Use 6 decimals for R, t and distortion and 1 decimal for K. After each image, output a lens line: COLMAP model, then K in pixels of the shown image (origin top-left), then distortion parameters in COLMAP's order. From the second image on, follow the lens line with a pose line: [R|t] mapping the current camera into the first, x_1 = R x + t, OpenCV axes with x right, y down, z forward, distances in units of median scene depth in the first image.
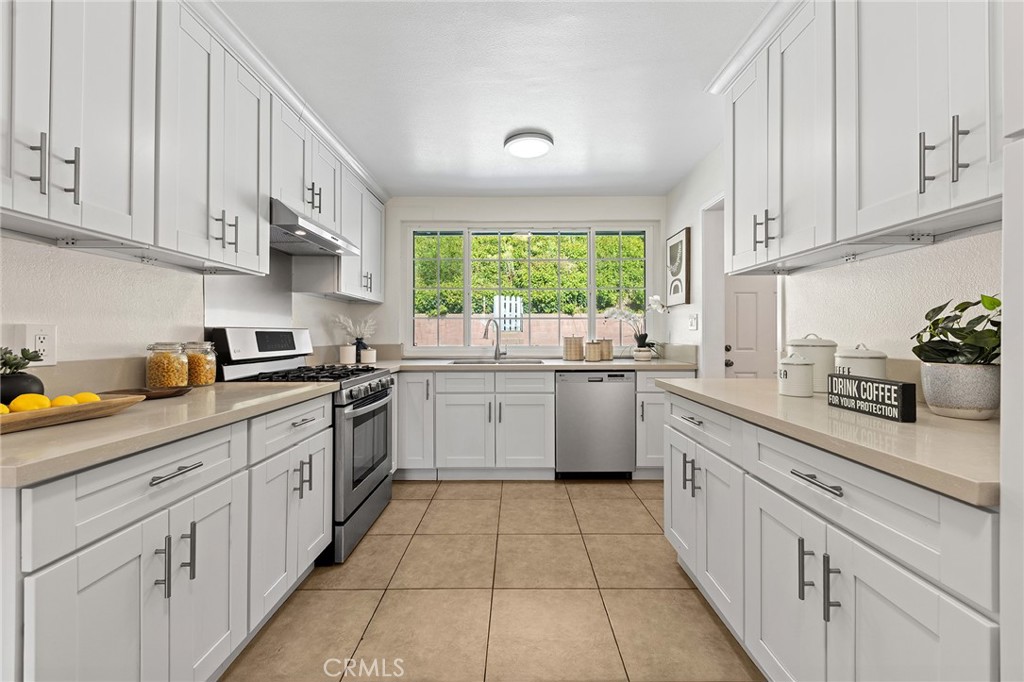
lens RADIAL K [[407.3, 0, 518.7], [0, 407.3, 338.7], [0, 0, 1]] dist [0.007070, -0.001824]
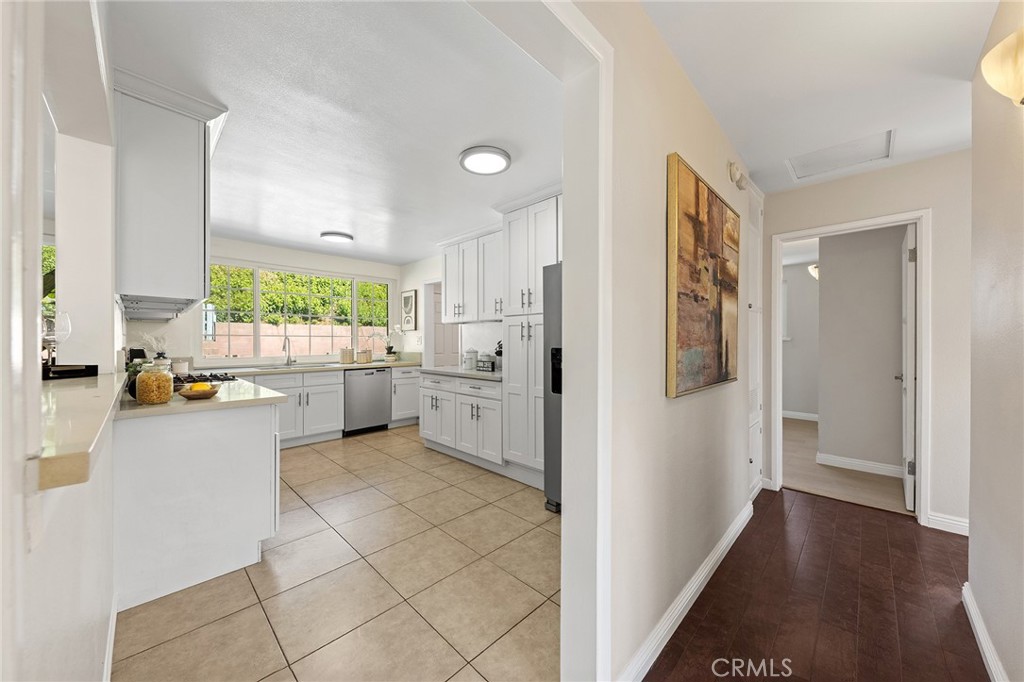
lens RADIAL K [[357.0, 0, 511.6], [0, 357.0, 299.3], [0, 0, 1]] dist [0.007831, -0.000890]
pose [[0.721765, 0.077752, 0.687757, -0.571916], [0.010779, 0.992287, -0.123491, -0.025398], [-0.692054, 0.096545, 0.715360, -0.704117]]
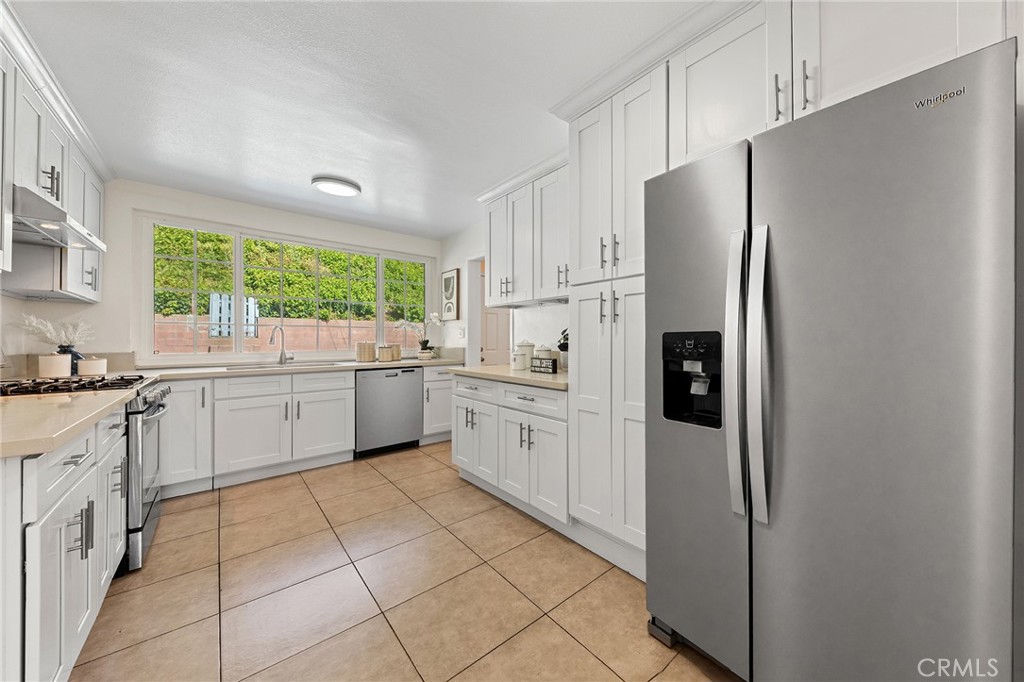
lens RADIAL K [[357.0, 0, 580.0], [0, 357.0, 323.3], [0, 0, 1]] dist [0.007831, -0.000890]
pose [[0.718422, 0.032804, 0.694834, -0.232193], [0.007846, 0.998442, -0.055251, 0.003014], [-0.695564, 0.045145, 0.717045, -0.333011]]
